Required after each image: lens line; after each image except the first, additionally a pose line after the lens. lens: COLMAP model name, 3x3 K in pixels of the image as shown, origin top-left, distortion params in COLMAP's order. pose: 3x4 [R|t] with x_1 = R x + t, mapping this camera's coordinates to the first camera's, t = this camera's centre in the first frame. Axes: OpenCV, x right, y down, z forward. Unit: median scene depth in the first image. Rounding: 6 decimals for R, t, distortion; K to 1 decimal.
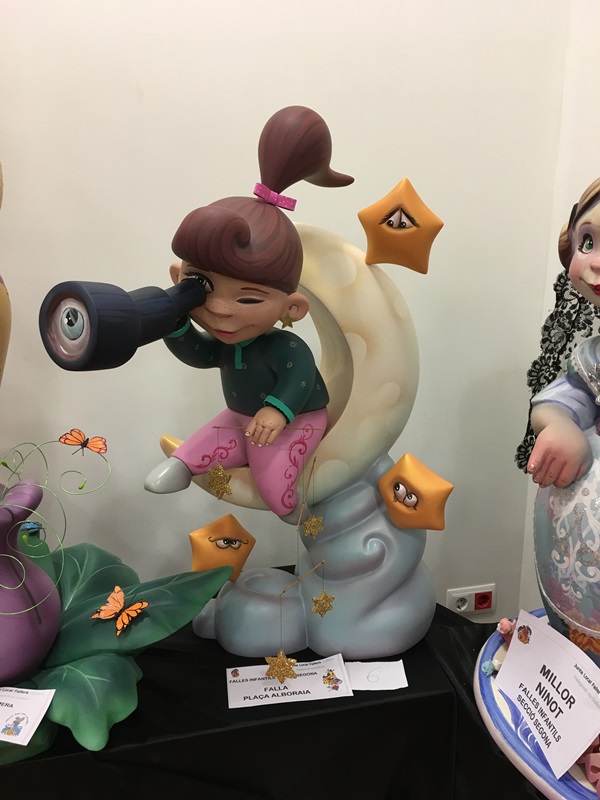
lens RADIAL K [[659.8, 0, 302.6], [0, 659.8, 400.7], [0, 0, 1]] dist [0.052874, -0.089006]
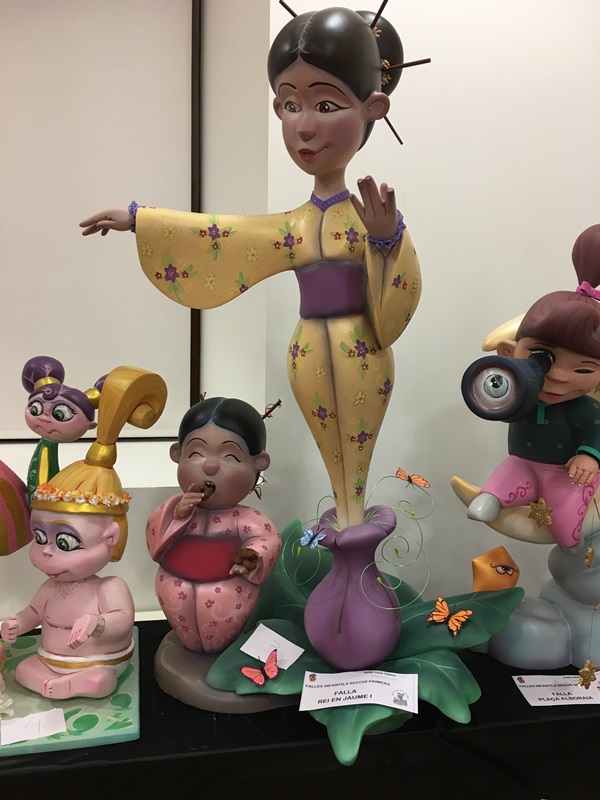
lens RADIAL K [[659.8, 0, 297.7], [0, 659.8, 399.3], [0, 0, 1]] dist [0.052874, -0.089006]
pose [[0.997322, 0.032875, -0.065330, -0.491755], [-0.038674, 0.995228, -0.089585, 0.036757], [0.062073, 0.091871, 0.993834, -0.282525]]
